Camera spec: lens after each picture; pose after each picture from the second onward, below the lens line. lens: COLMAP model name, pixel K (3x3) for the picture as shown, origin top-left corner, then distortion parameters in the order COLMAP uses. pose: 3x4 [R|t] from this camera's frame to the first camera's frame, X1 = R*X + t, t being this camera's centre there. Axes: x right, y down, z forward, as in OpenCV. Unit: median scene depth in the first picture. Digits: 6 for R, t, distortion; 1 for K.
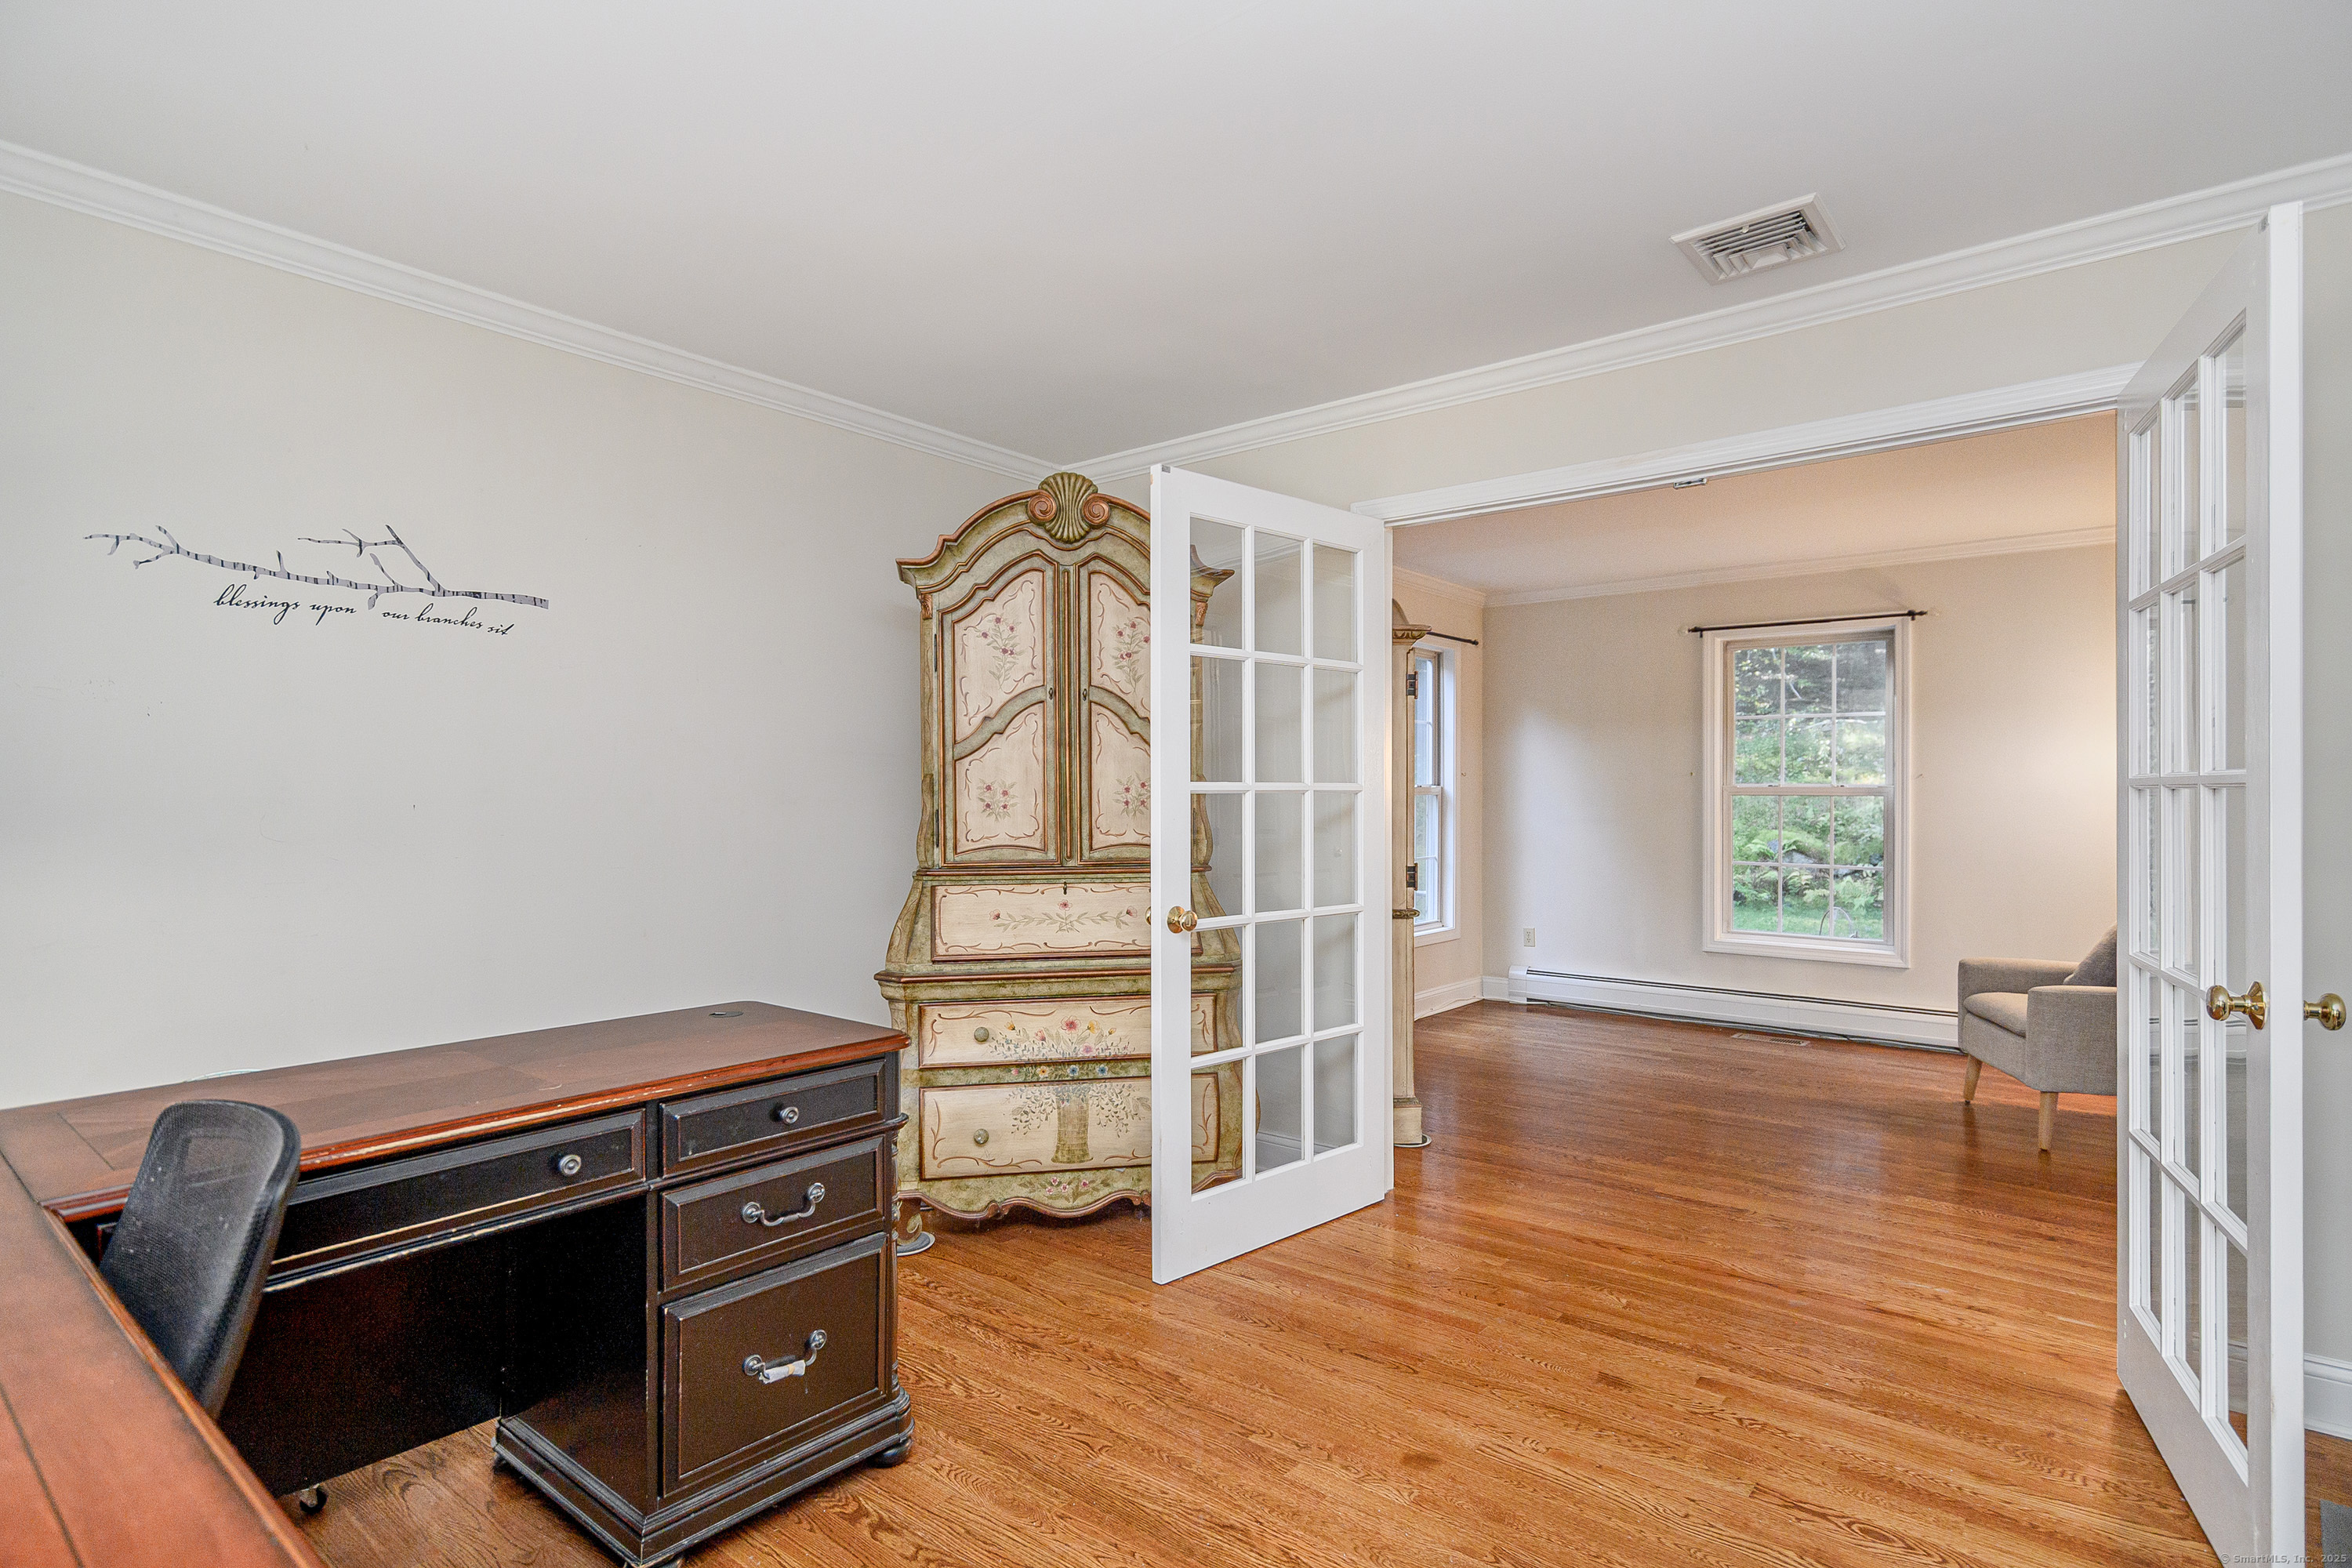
lens RADIAL K [[1208.7, 0, 1183.7], [0, 1208.7, 789.0], [0, 0, 1]] dist [-0.001250, 0.000300]
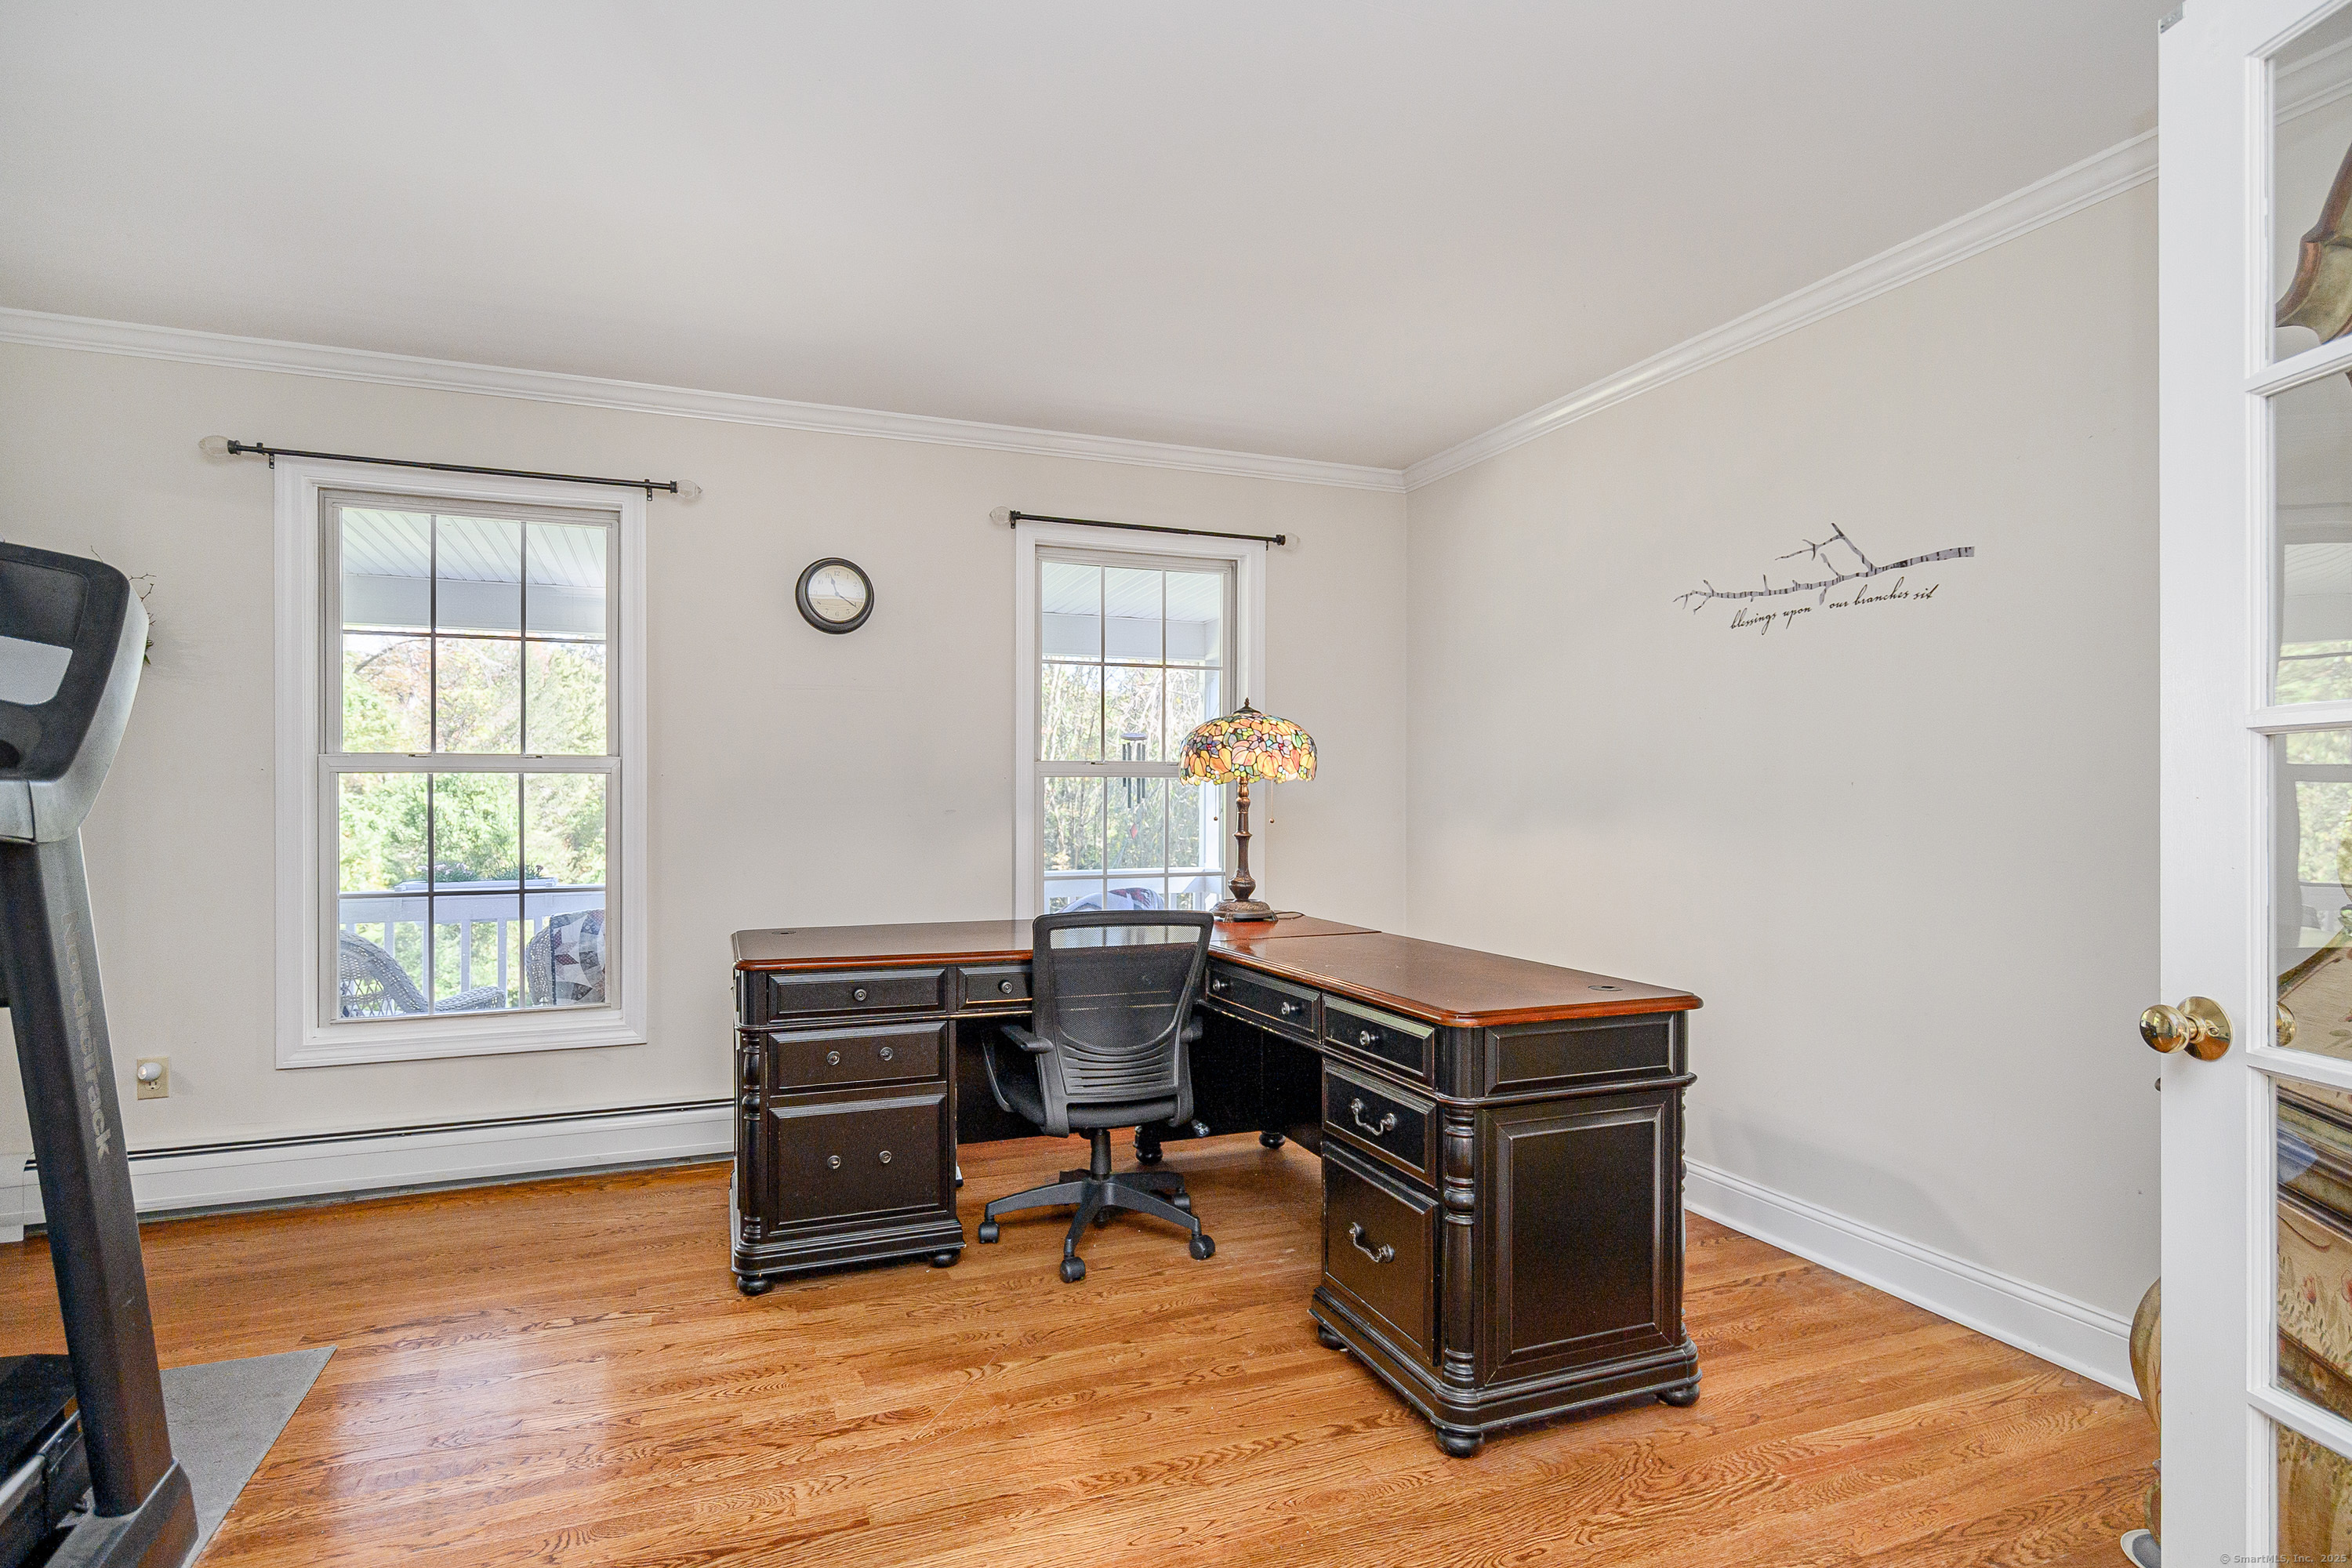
lens RADIAL K [[1208.7, 0, 1176.9], [0, 1208.7, 790.7], [0, 0, 1]] dist [-0.001250, 0.000300]
pose [[-0.477790, -0.010021, -0.878417, 0.564715], [0.001628, 0.999923, -0.012293, 0.032695], [0.878472, -0.007304, -0.477737, 1.002097]]
